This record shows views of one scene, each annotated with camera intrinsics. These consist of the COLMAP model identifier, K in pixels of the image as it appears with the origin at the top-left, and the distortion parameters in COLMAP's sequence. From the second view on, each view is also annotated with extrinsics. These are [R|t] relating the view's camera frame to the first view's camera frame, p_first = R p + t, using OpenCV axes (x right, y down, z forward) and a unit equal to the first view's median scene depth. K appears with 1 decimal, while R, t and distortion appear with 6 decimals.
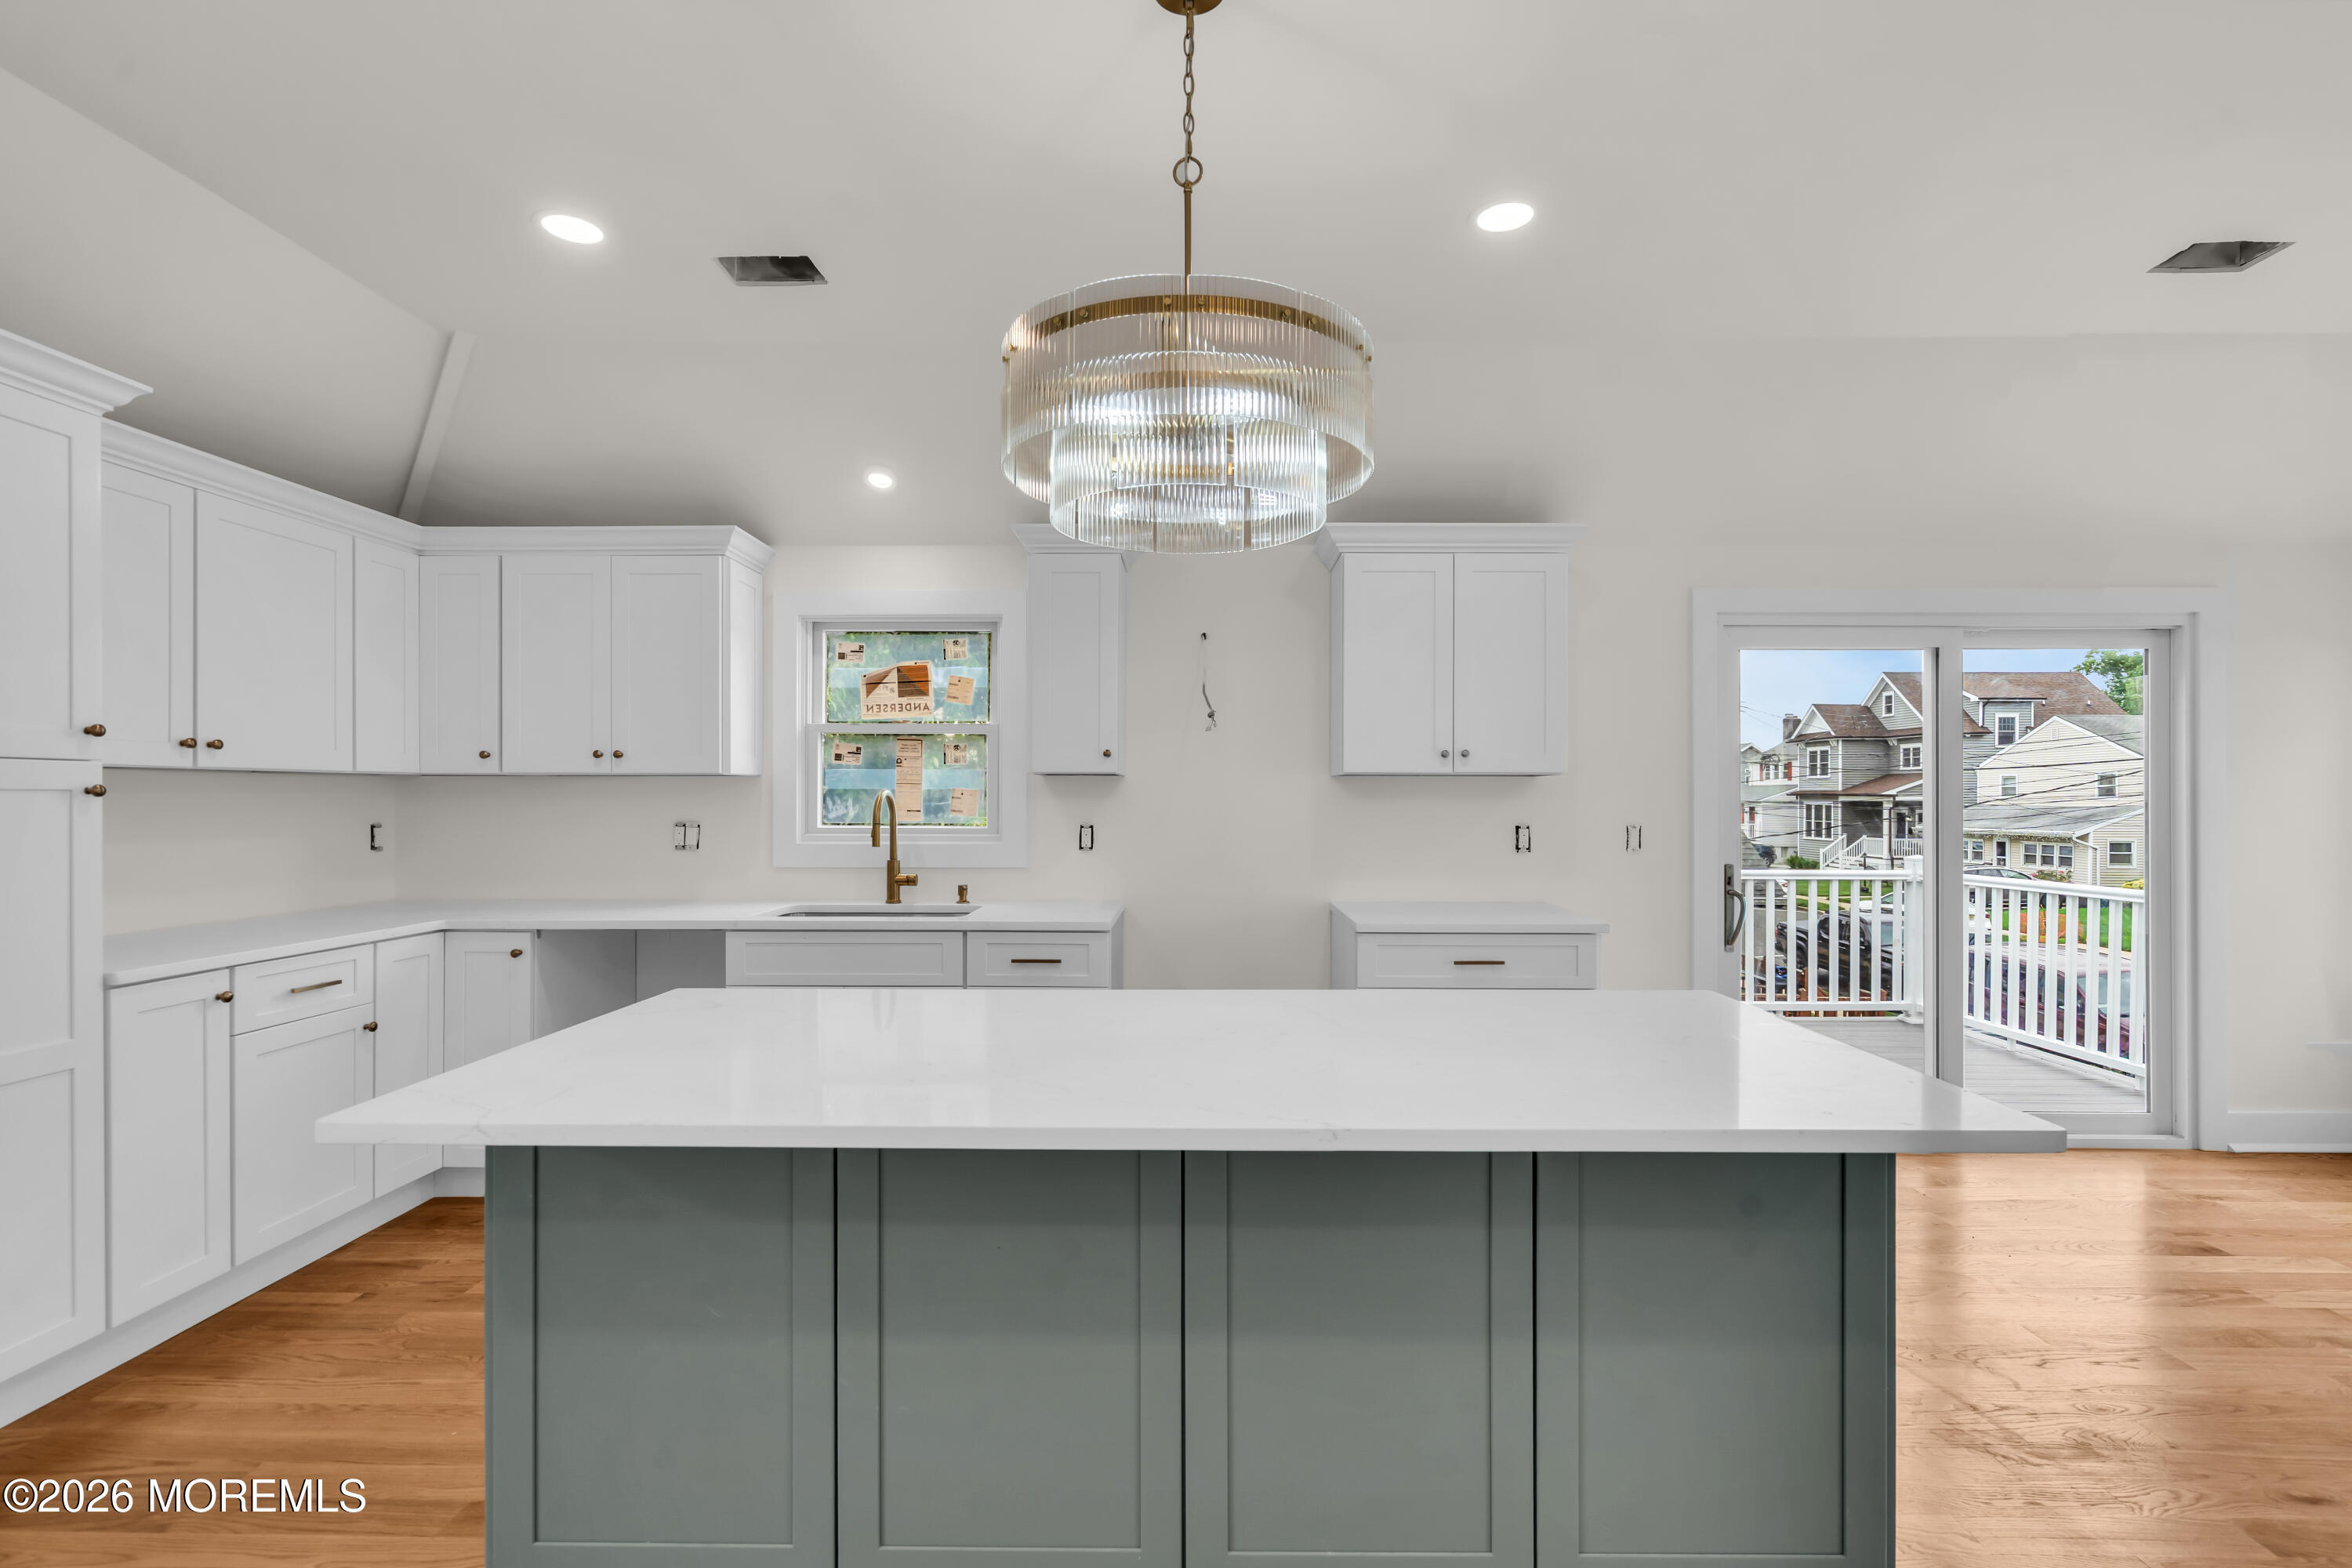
lens RADIAL K [[1076.7, 0, 1186.5], [0, 1076.7, 797.4], [0, 0, 1]] dist [-0.002420, 0.001412]
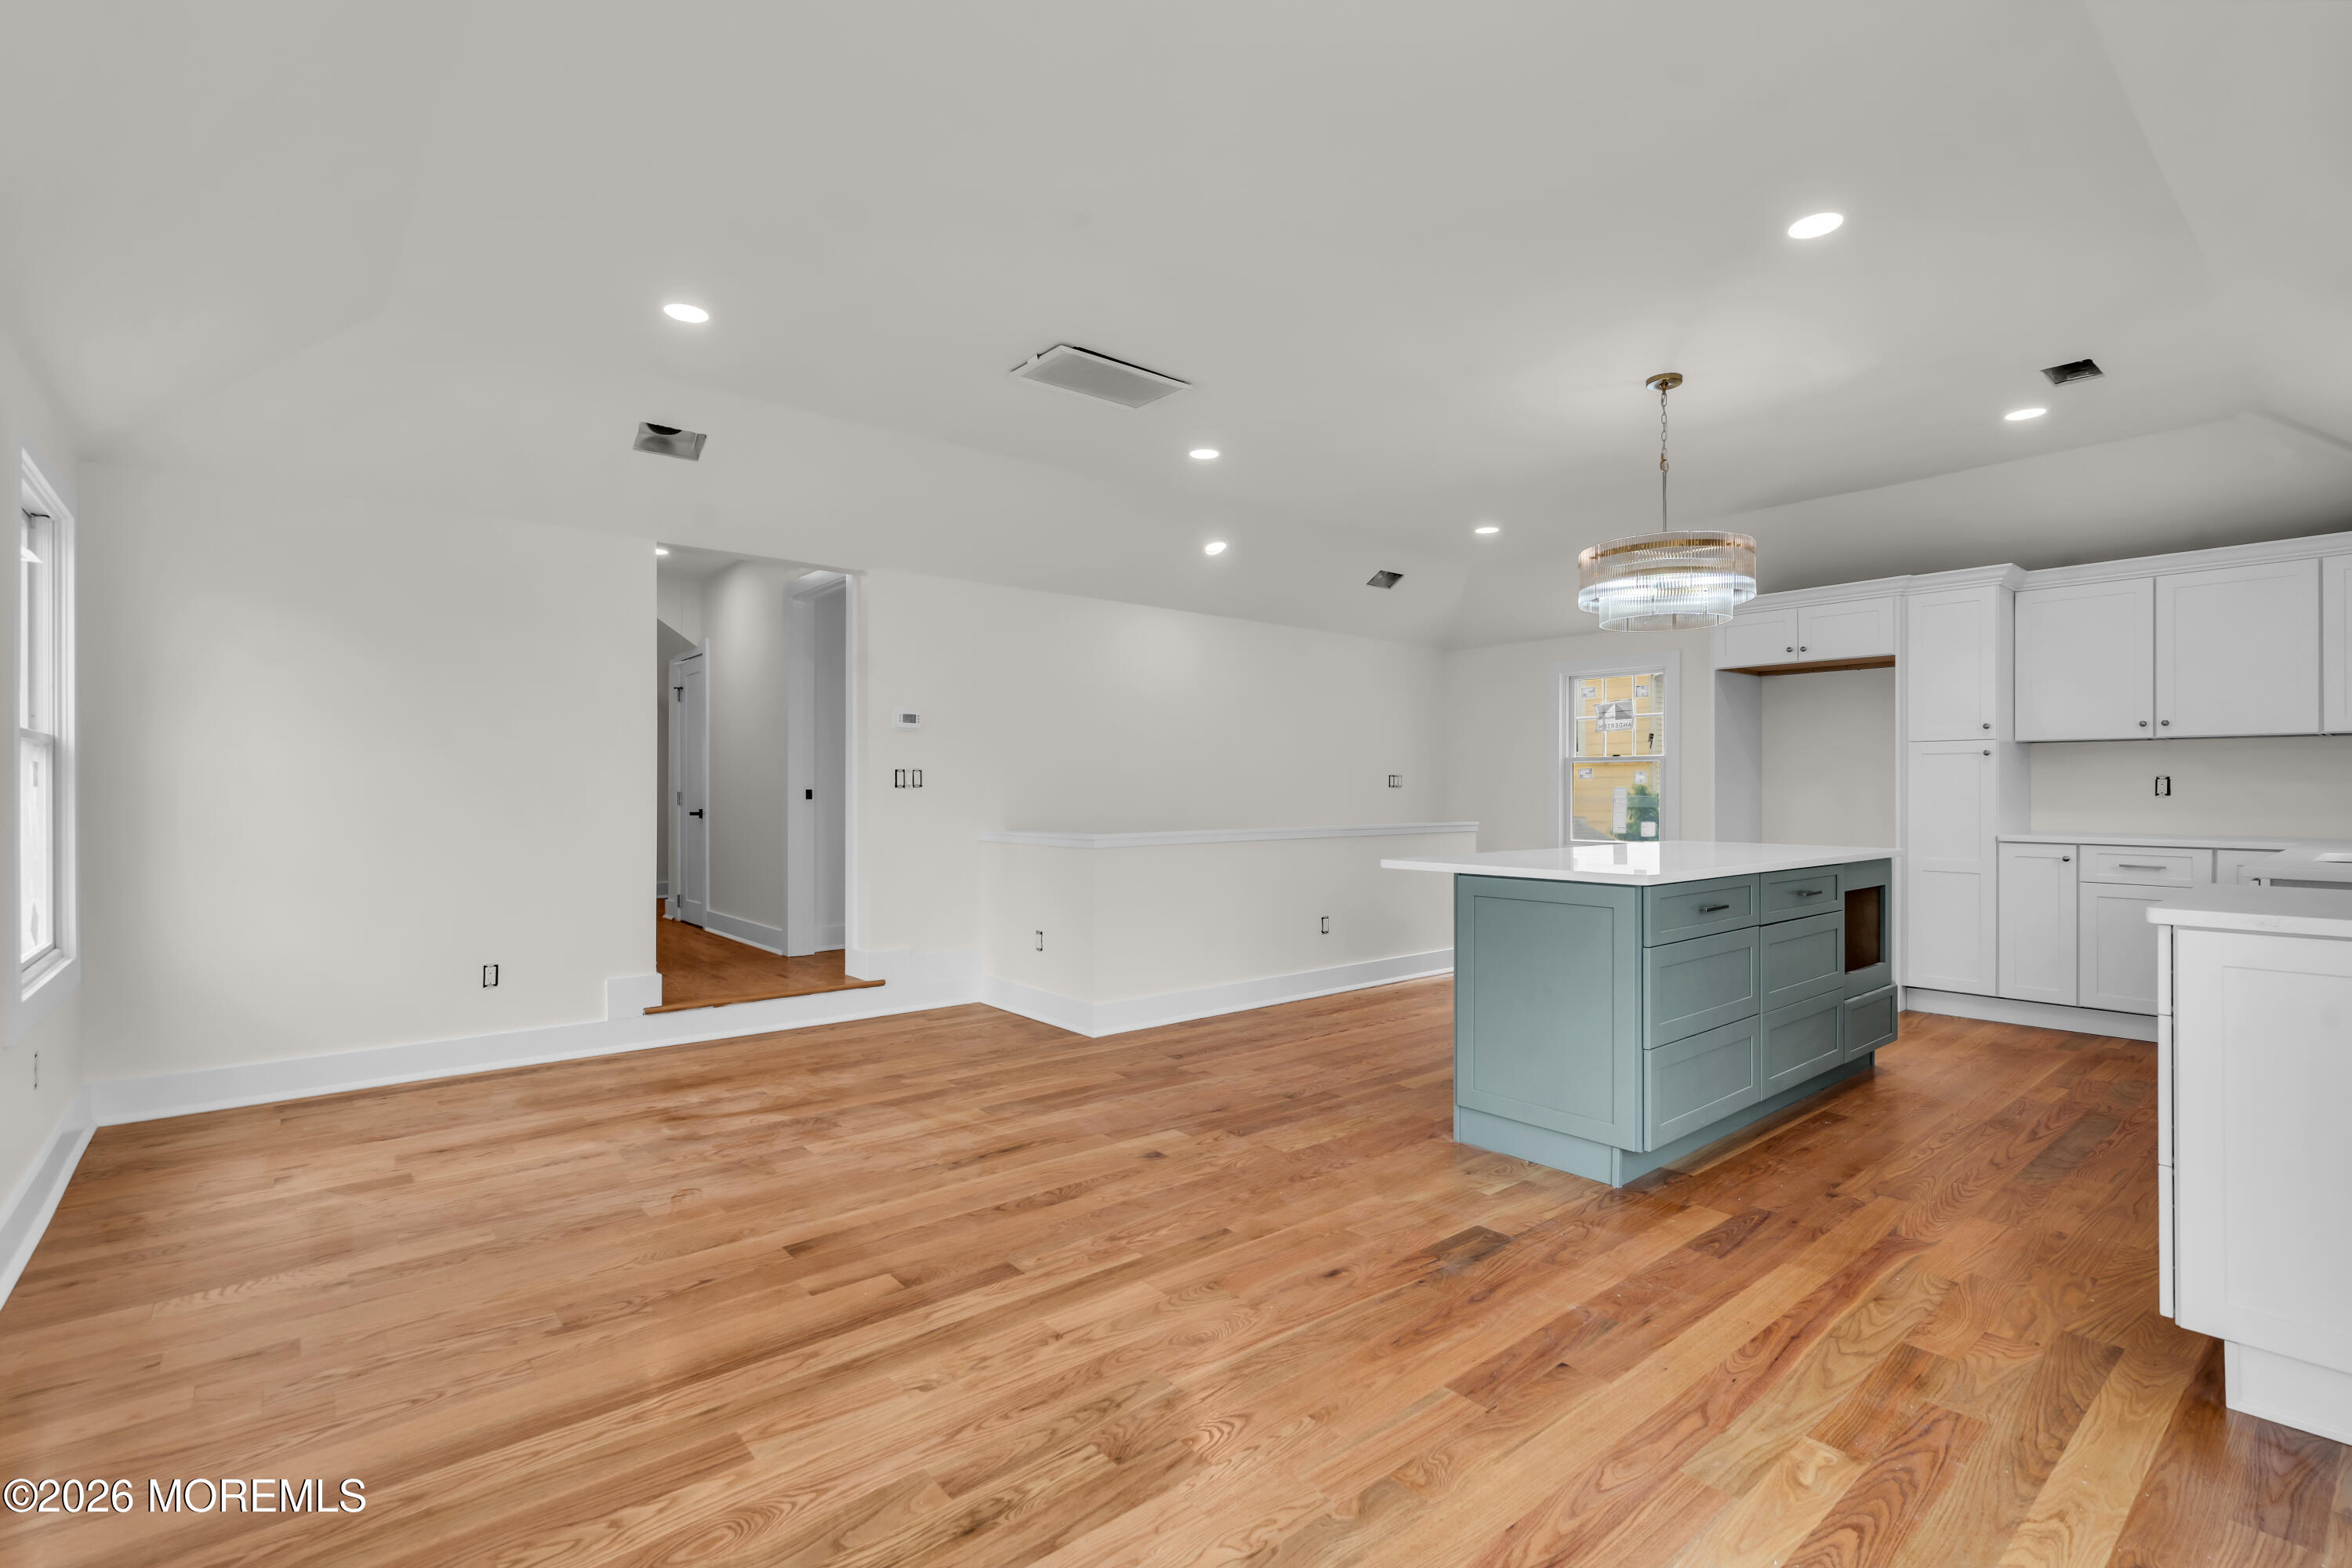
lens RADIAL K [[1066.7, 0, 1182.5], [0, 1066.7, 785.4], [0, 0, 1]] dist [-0.001095, 0.002084]
pose [[-0.755168, -0.003514, -0.655522, 1.004943], [-0.002902, 0.999994, -0.002017, 0.041685], [0.655525, 0.000379, -0.755173, 0.916894]]
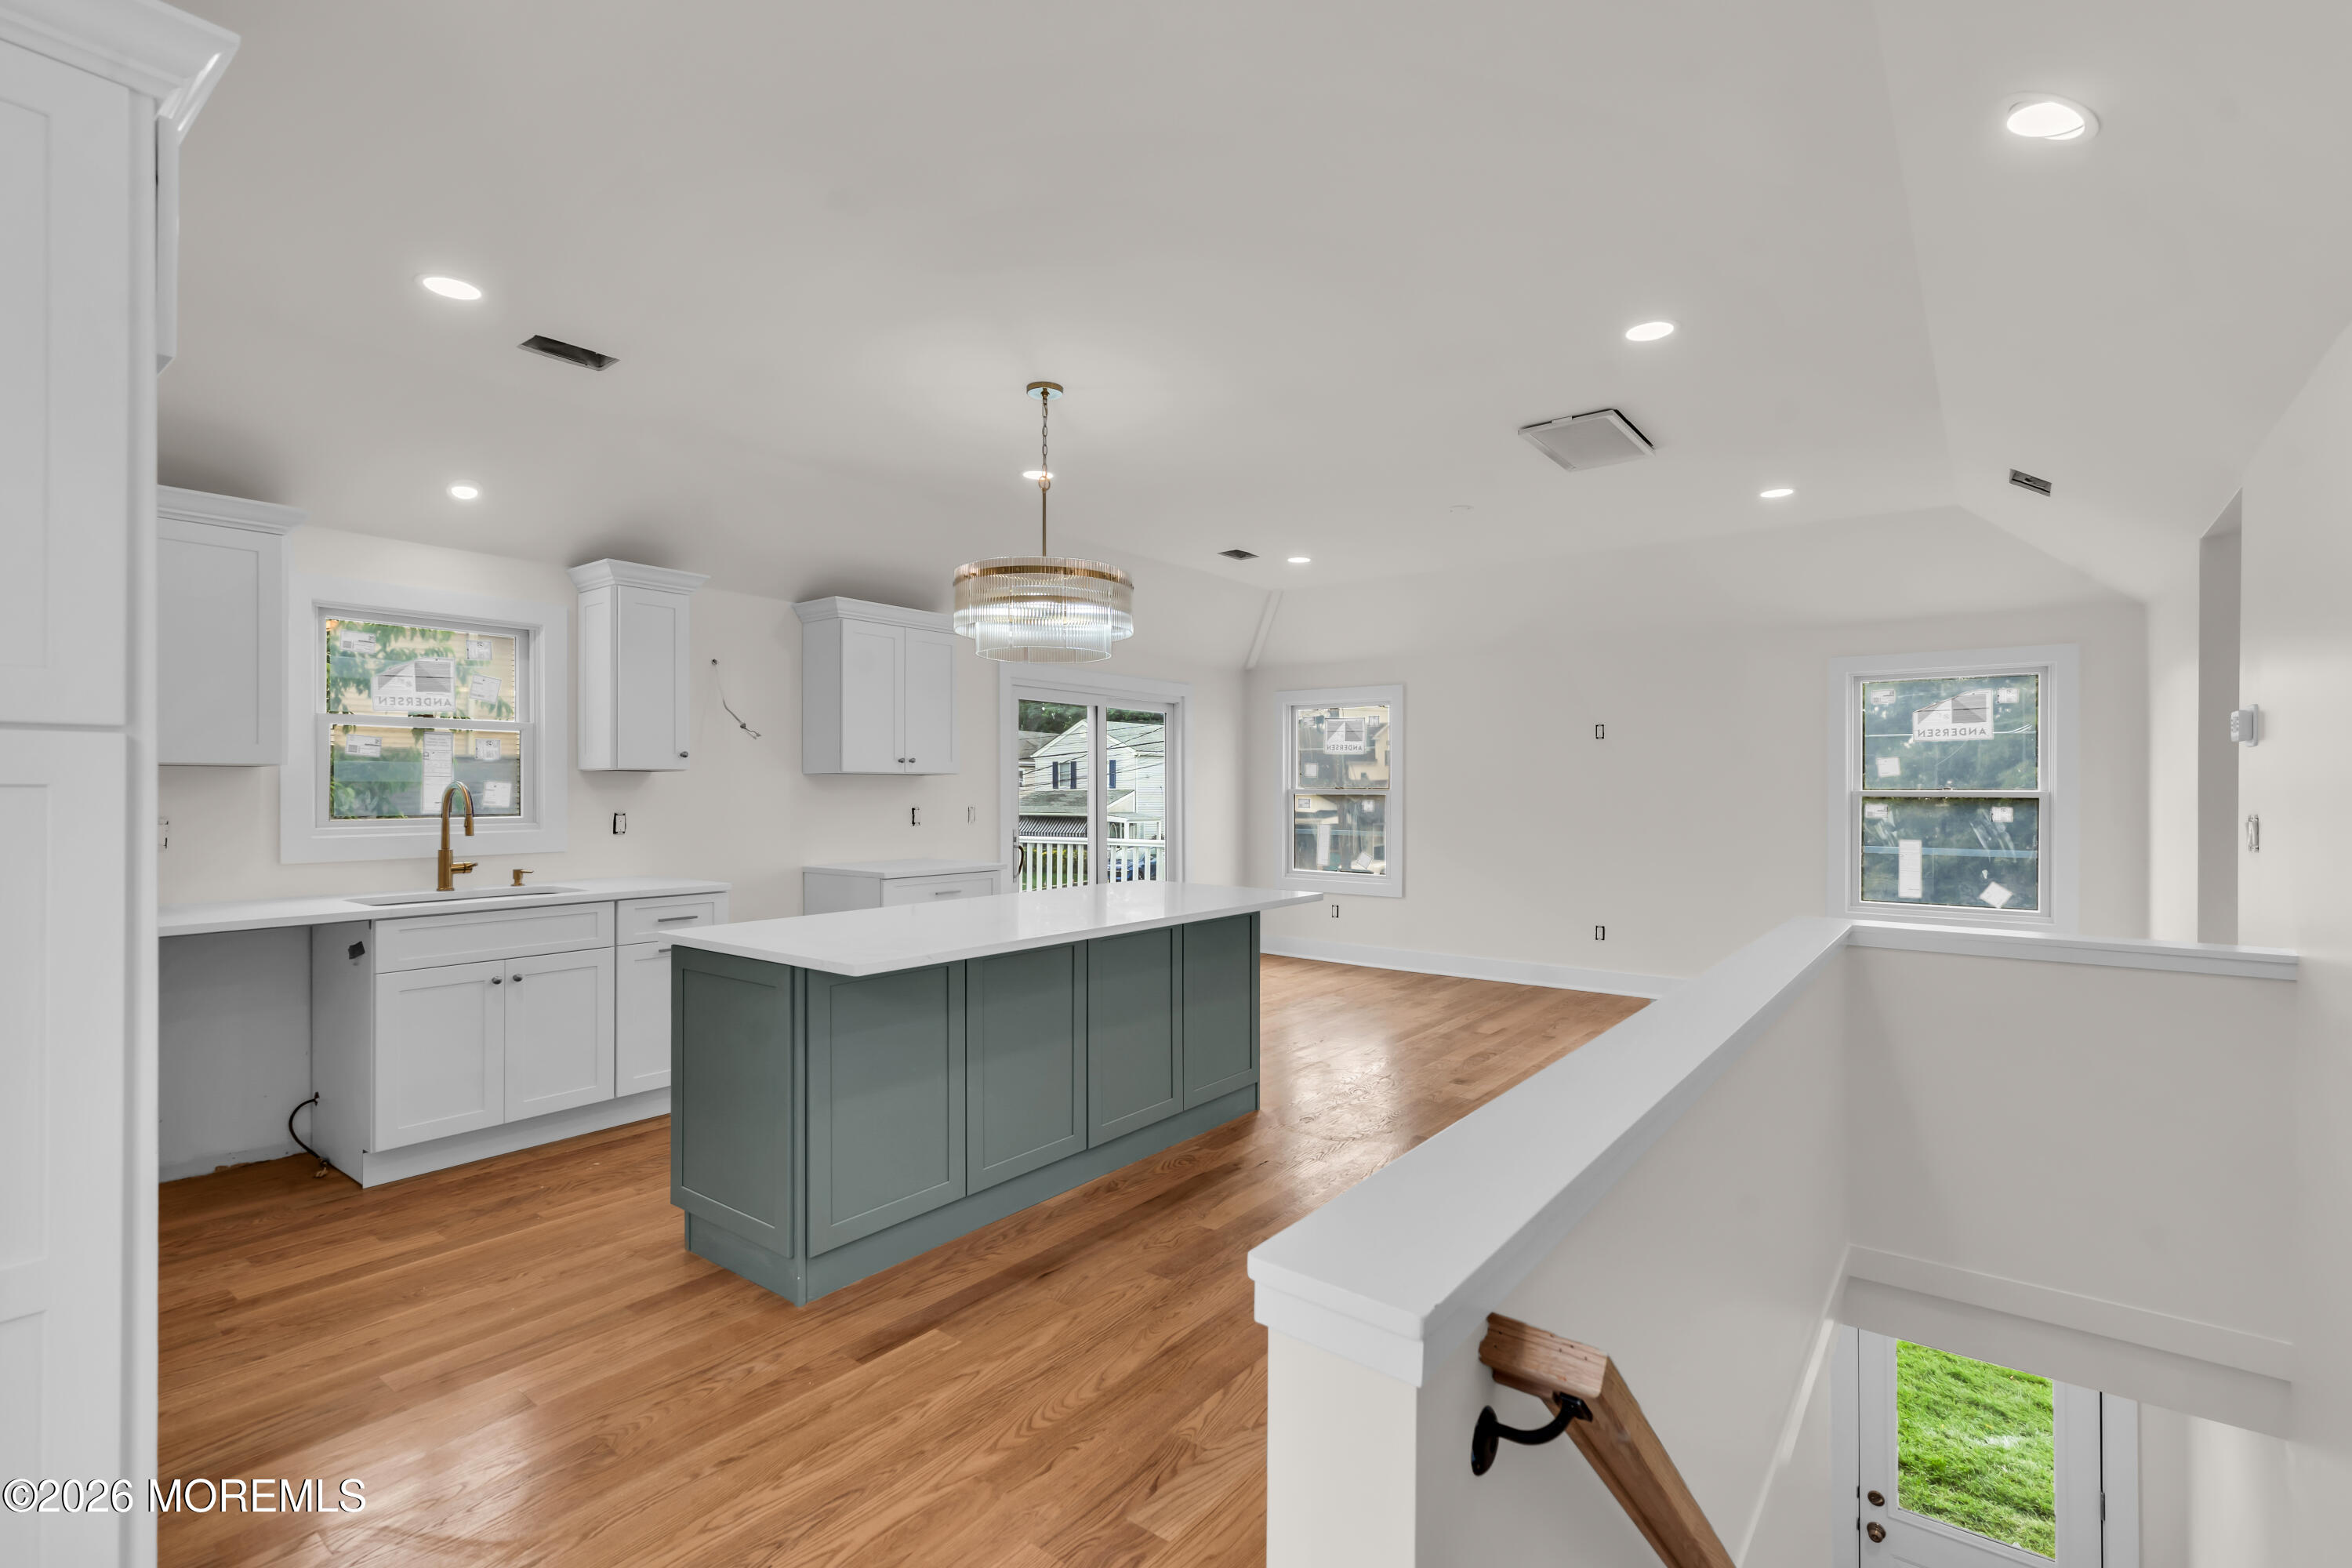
lens RADIAL K [[1066.7, 0, 1179.6], [0, 1066.7, 787.7], [0, 0, 1]] dist [-0.001095, 0.002084]
pose [[0.595907, 0.000314, 0.803053, -0.664234], [0.000632, 0.999999, -0.000860, -0.000605], [-0.803053, 0.001020, 0.595906, -0.183980]]
